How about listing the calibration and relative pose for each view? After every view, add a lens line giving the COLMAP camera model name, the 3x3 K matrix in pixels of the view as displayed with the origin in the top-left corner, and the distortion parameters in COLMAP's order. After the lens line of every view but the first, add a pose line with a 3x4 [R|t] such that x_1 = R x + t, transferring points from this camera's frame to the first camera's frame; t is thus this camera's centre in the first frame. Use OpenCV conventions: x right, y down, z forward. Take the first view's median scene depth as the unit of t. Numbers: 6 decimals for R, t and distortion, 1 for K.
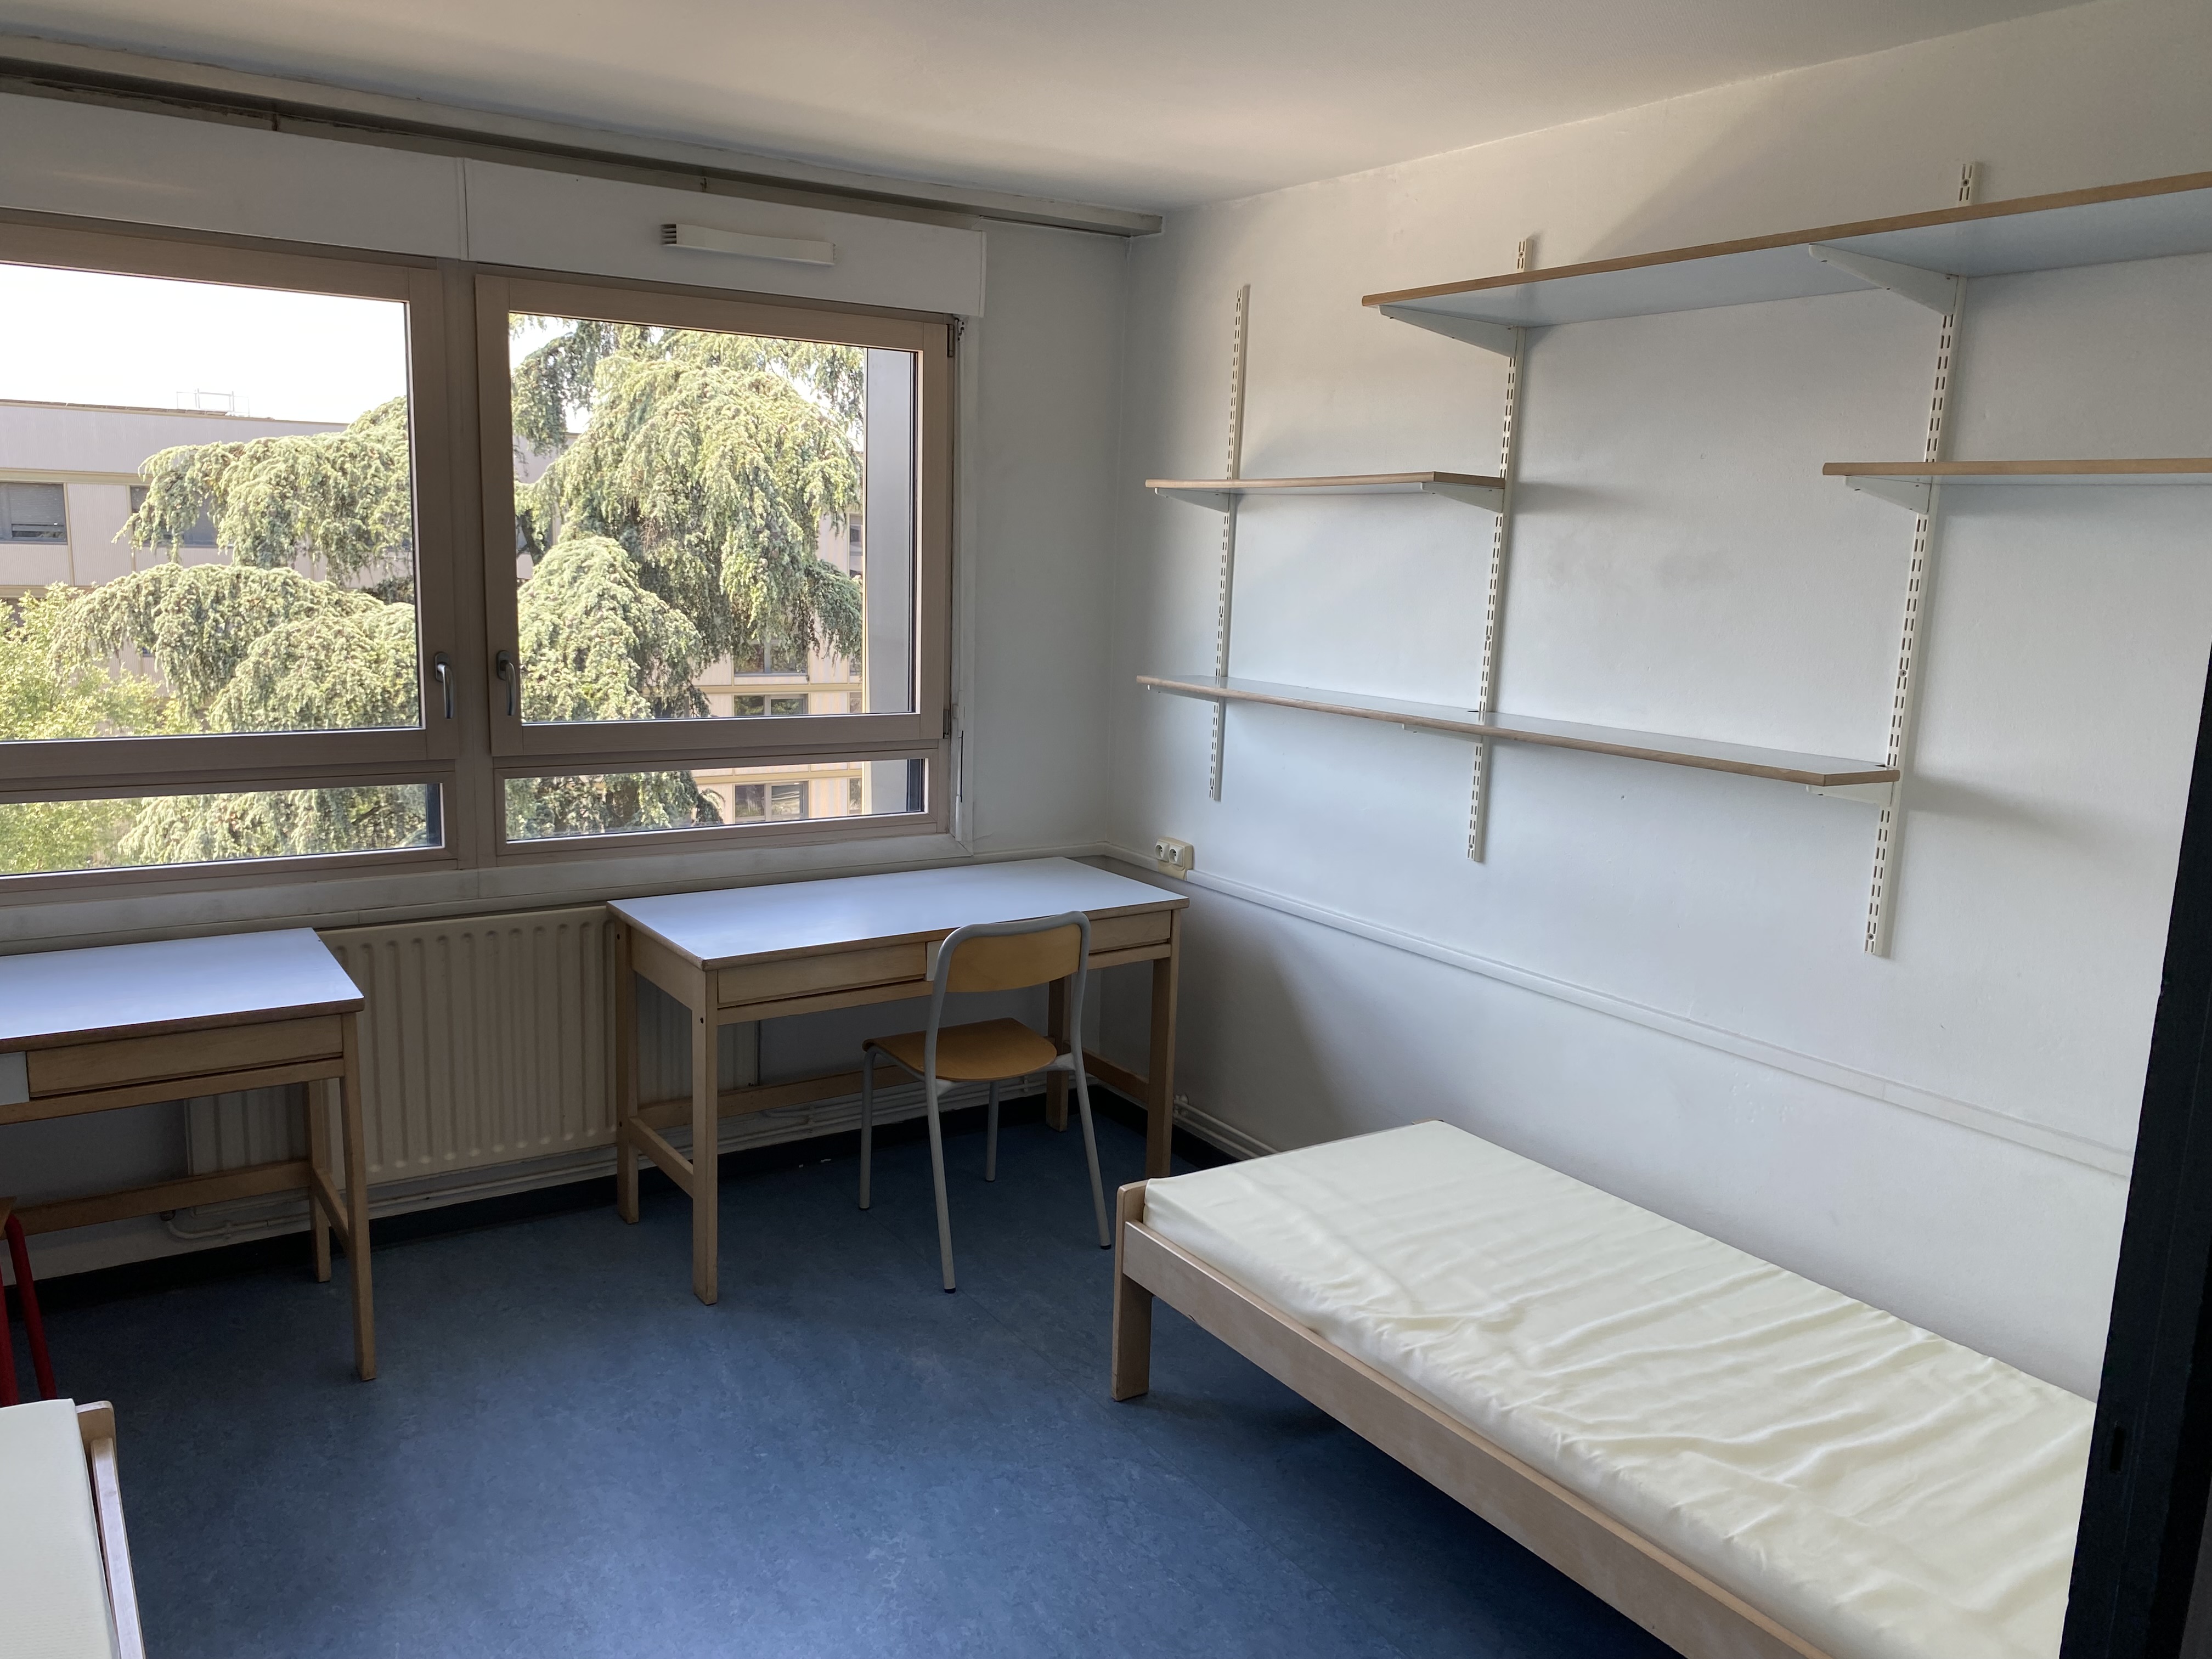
lens RADIAL K [[1685.9, 0, 1087.4], [0, 1685.9, 841.8], [0, 0, 1]] dist [0.112344, -0.192142]
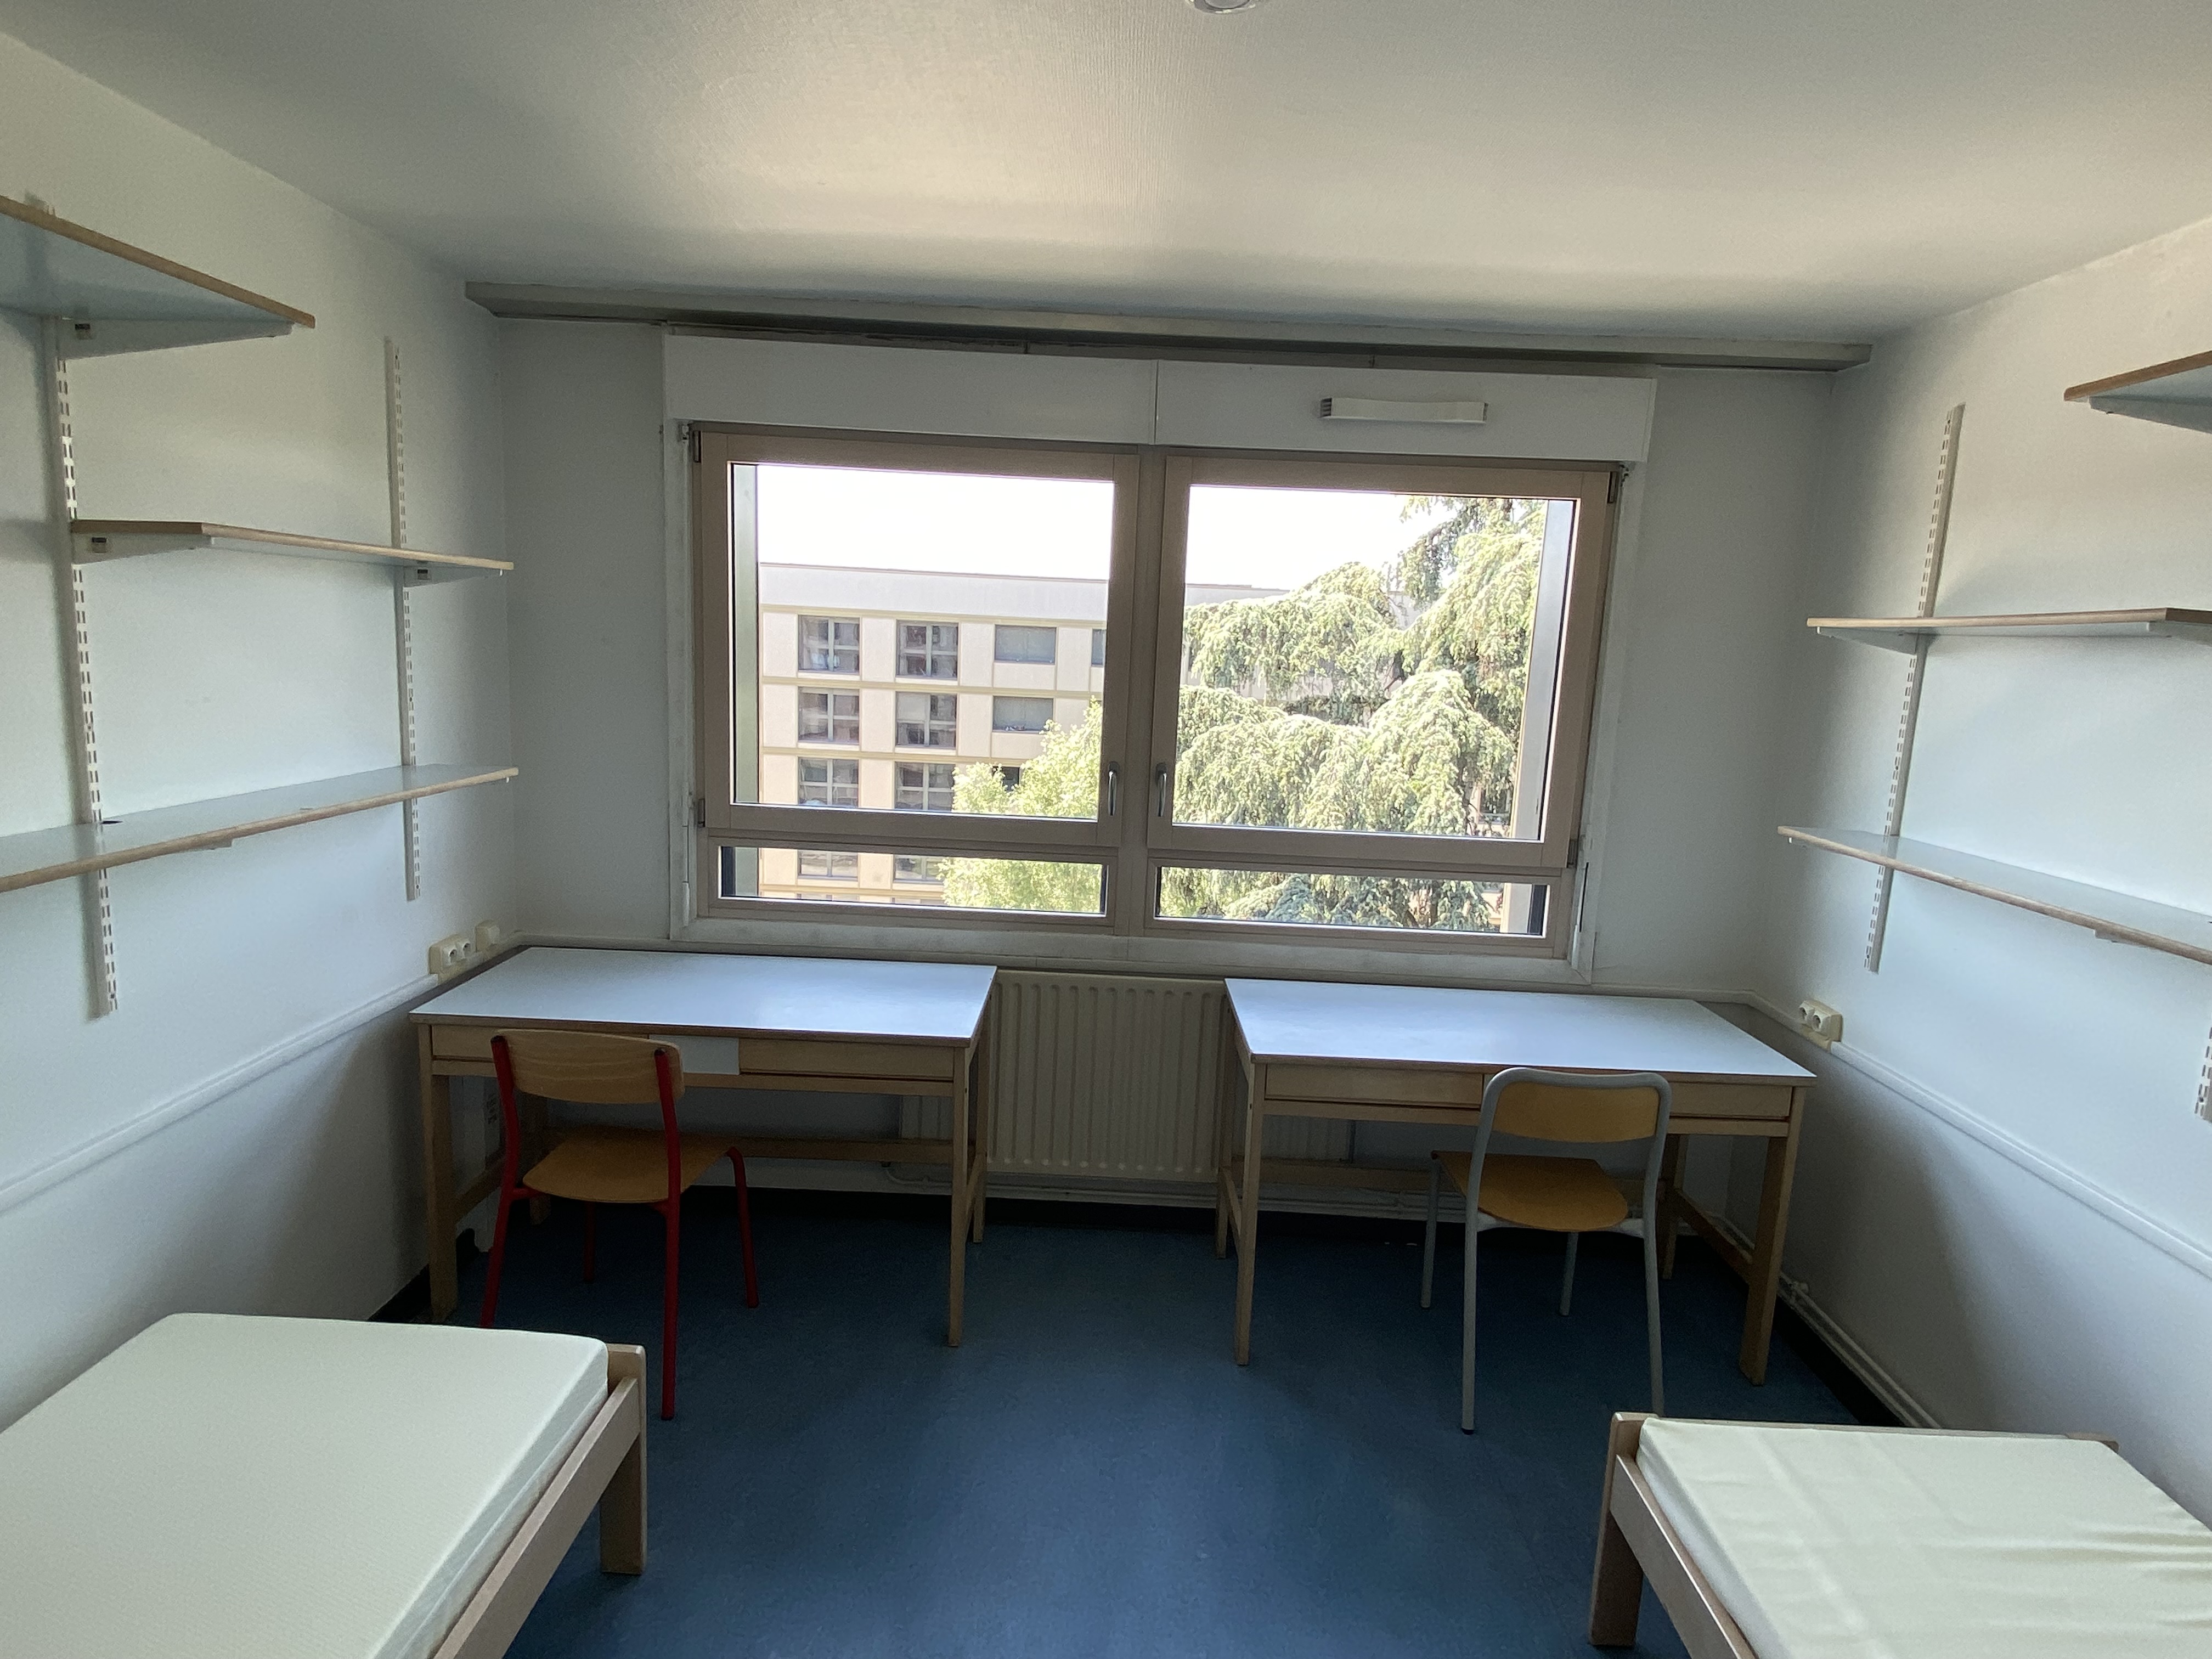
lens RADIAL K [[1229.4, 0, 1099.5], [0, 1229.4, 829.3], [0, 0, 1]] dist [0.075659, -0.072475]
pose [[0.828468, 0.093173, -0.552232, 0.100242], [-0.119913, 0.992707, -0.012405, -0.044077], [0.547048, 0.076497, 0.833598, 0.224438]]
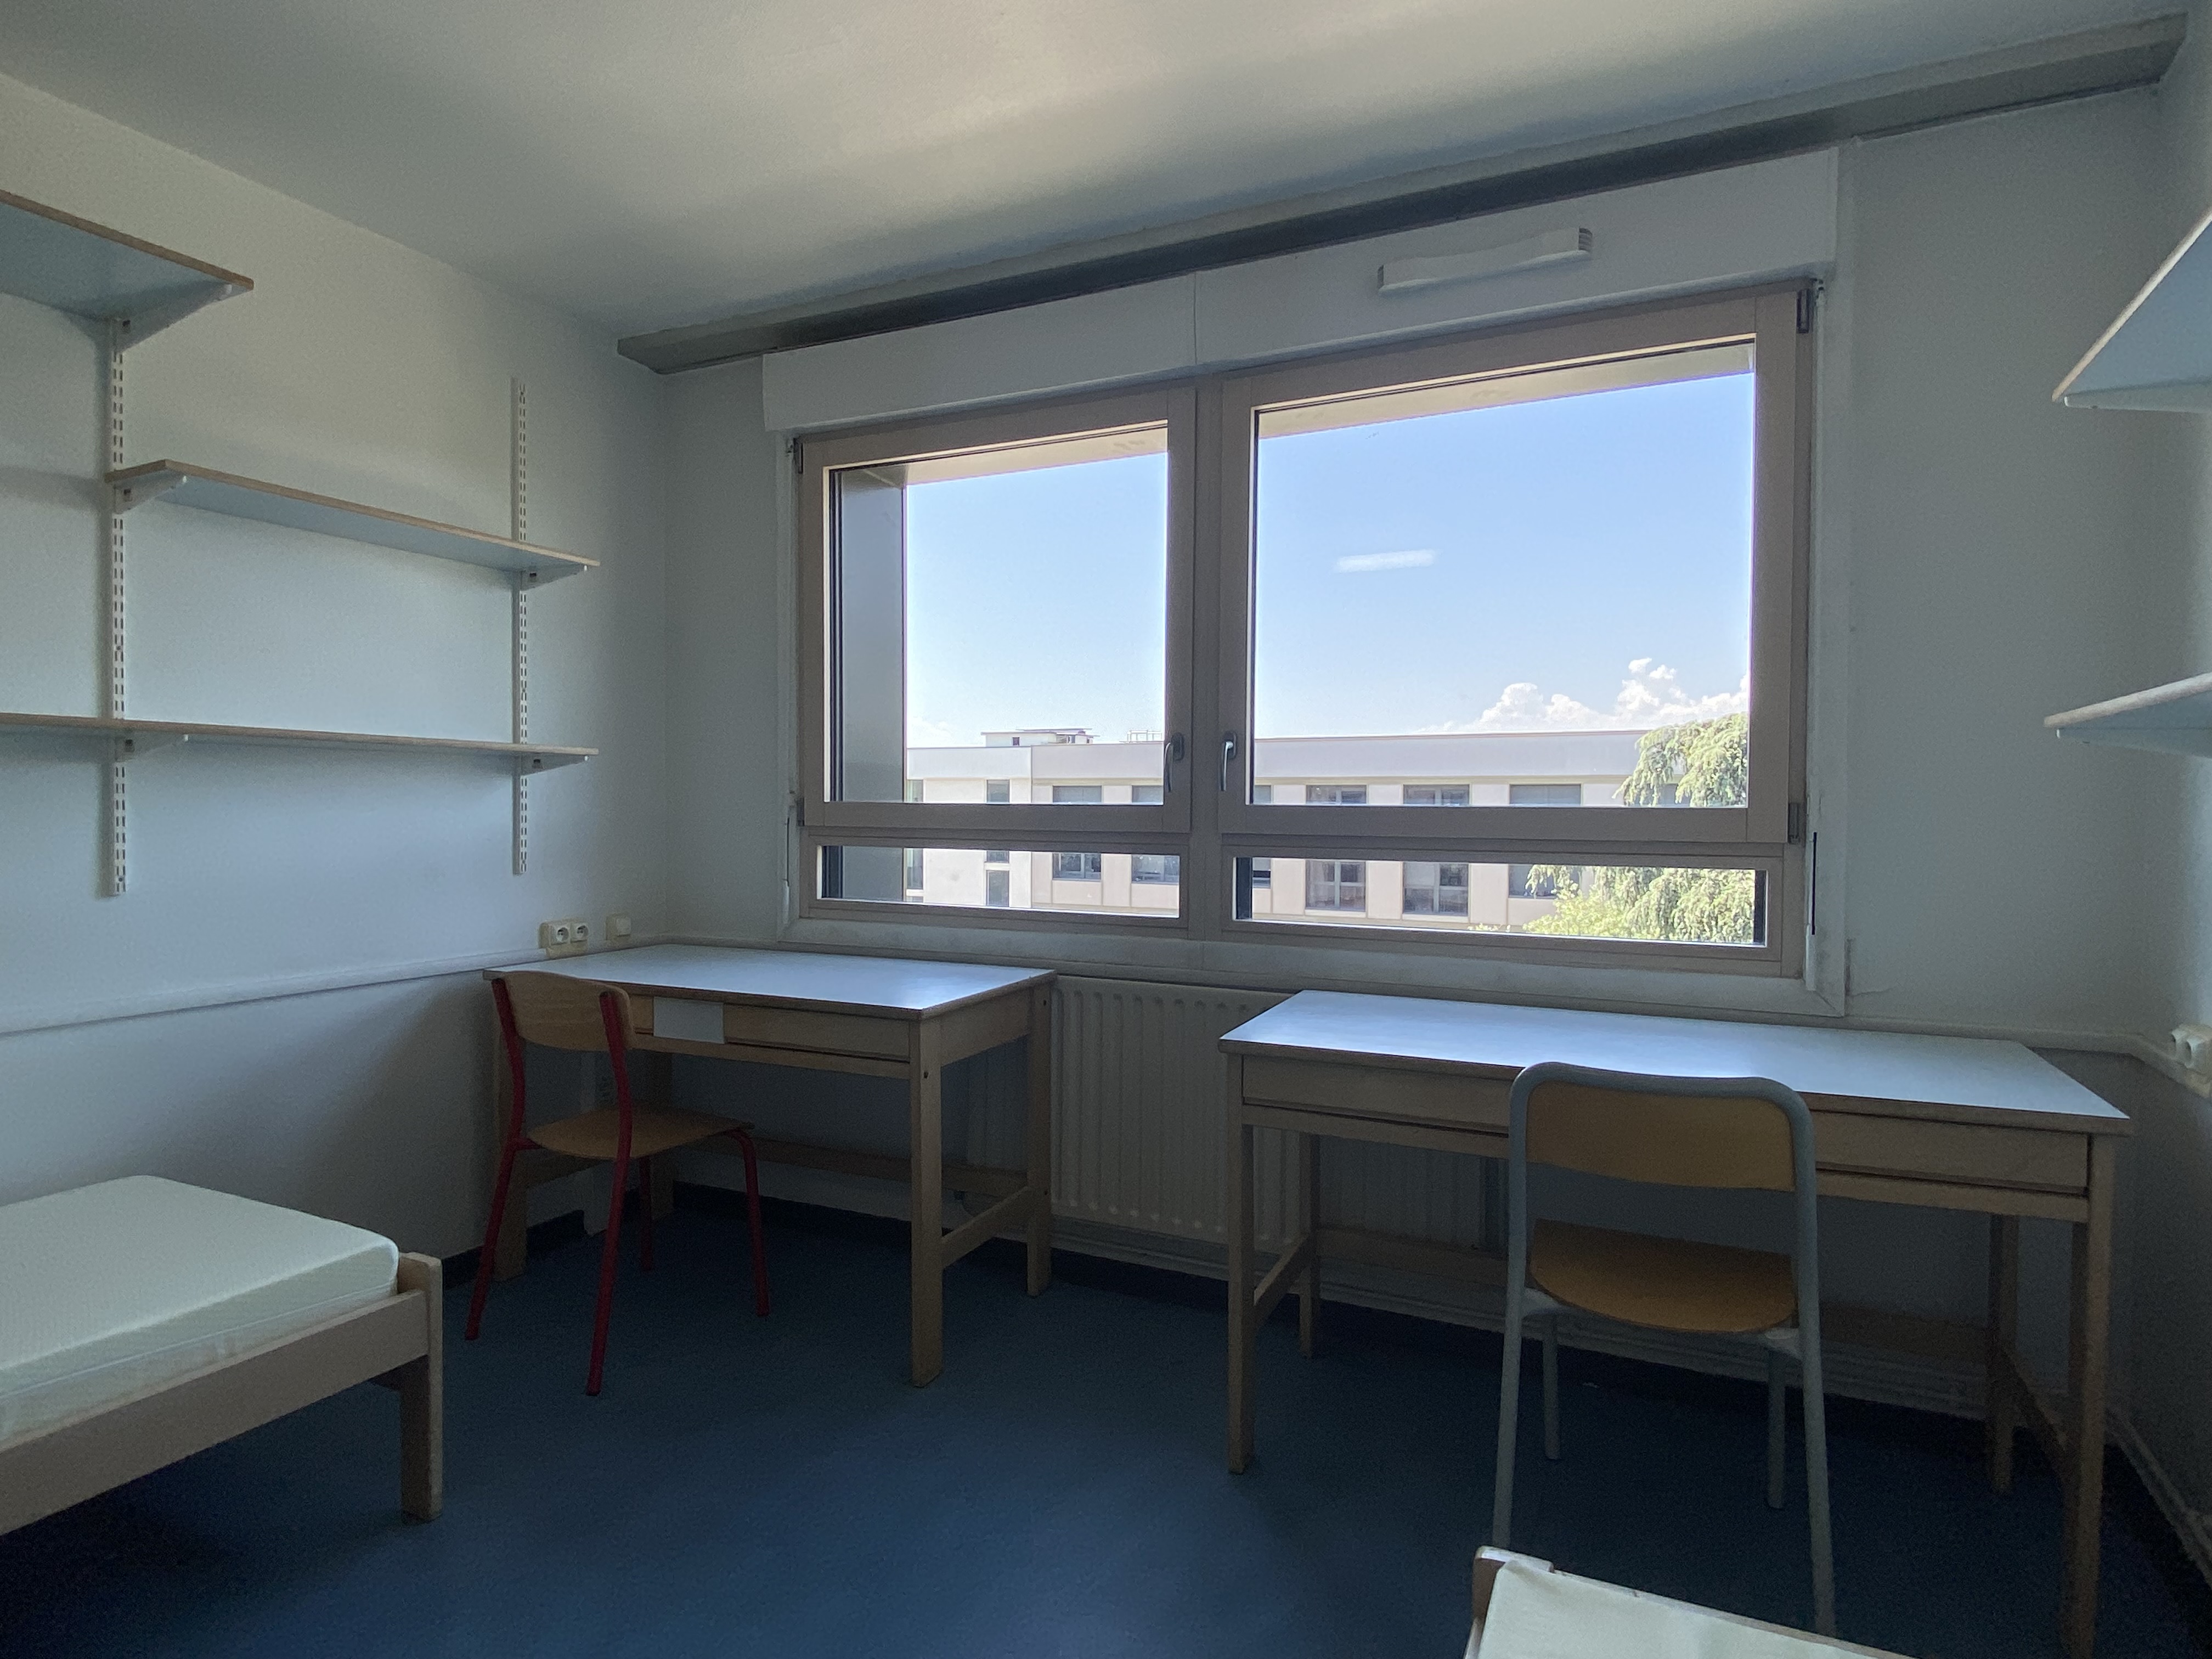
lens RADIAL K [[1229.4, 0, 1099.5], [0, 1229.4, 829.3], [0, 0, 1]] dist [0.075659, -0.072475]
pose [[0.514540, -0.010888, -0.857397, 0.234677], [-0.146263, 0.984151, -0.100273, 0.030857], [0.844900, 0.177000, 0.504793, 0.513318]]
